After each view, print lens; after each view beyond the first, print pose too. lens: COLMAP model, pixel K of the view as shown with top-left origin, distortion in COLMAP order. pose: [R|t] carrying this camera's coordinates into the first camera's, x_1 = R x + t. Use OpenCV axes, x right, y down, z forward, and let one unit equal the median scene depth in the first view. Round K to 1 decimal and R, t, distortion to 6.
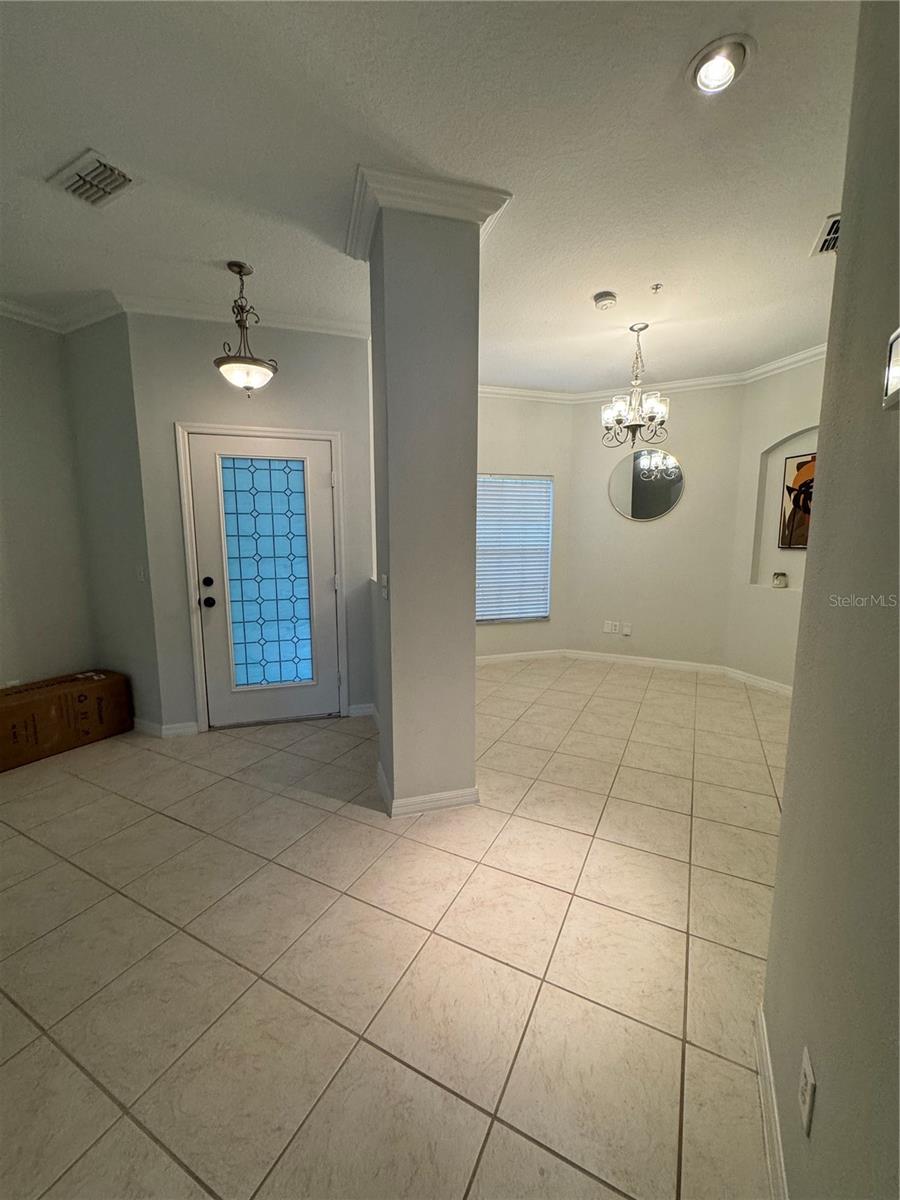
lens RADIAL K [[480.5, 0, 451.3], [0, 480.5, 600.3], [0, 0, 1]] dist [0.002901, 0.000248]
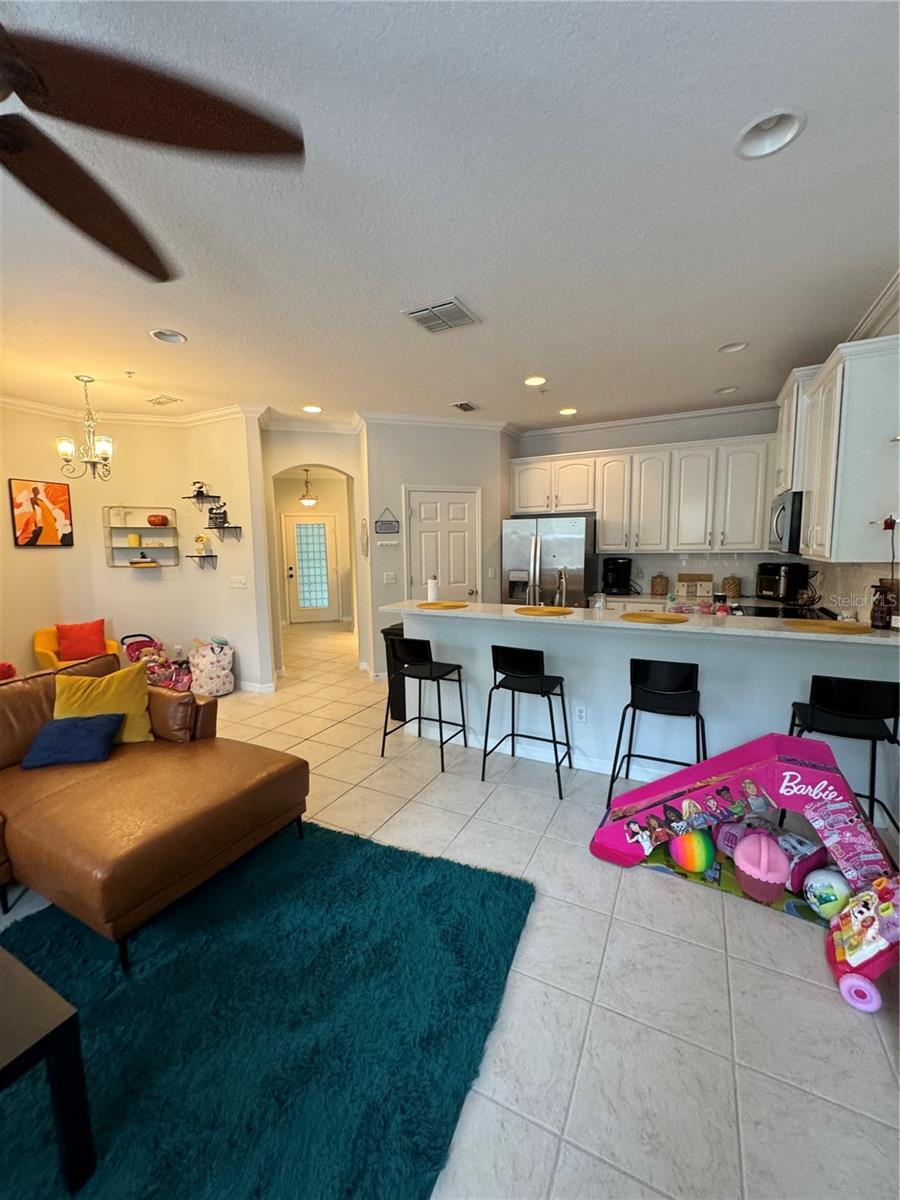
lens RADIAL K [[480.5, 0, 452.0], [0, 480.5, 597.8], [0, 0, 1]] dist [0.002901, 0.000248]
pose [[0.999901, -0.013927, -0.001811, 0.411778], [0.013888, 0.999705, -0.019906, 0.191705], [0.002087, 0.019878, 0.999800, -1.710617]]
